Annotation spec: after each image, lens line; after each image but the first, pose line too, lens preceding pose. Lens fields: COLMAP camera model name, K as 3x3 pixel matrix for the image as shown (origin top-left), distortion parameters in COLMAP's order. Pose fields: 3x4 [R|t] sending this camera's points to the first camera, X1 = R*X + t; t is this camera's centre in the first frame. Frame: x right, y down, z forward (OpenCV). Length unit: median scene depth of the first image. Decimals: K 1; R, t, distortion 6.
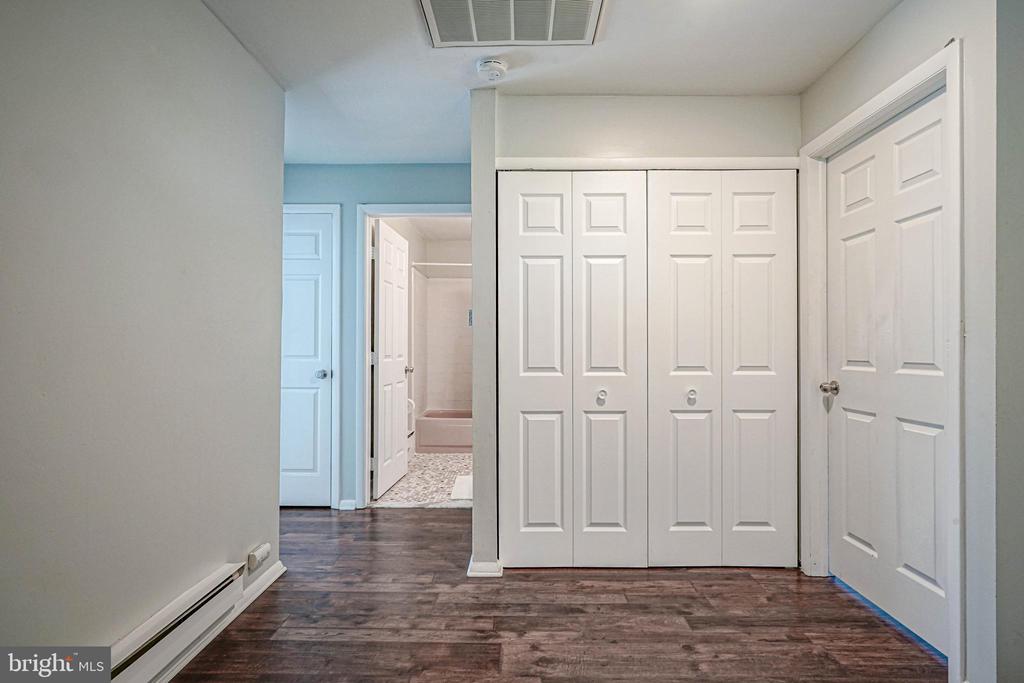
lens RADIAL K [[488.4, 0, 514.7], [0, 488.4, 345.3], [0, 0, 1]] dist [-0.001476, 0.000418]
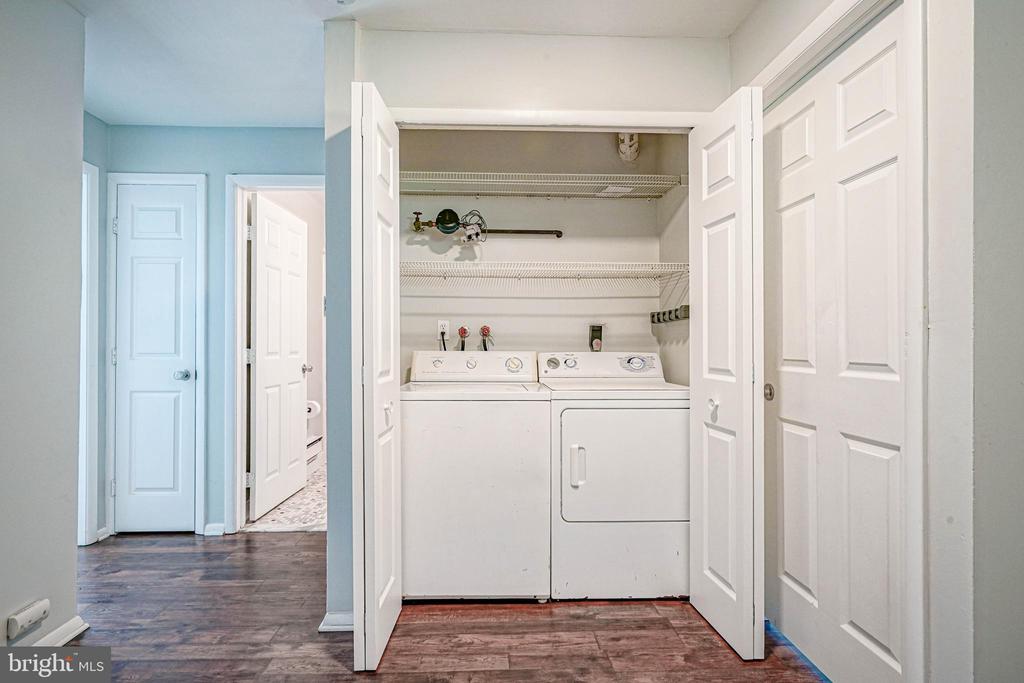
lens RADIAL K [[474.8, 0, 508.1], [0, 474.8, 340.9], [0, 0, 1]] dist [-0.001662, 0.000145]
pose [[0.999193, -0.000922, 0.040164, 0.177379], [0.000886, 0.999999, 0.000909, -0.000377], [-0.040165, -0.000872, 0.999193, 0.211266]]
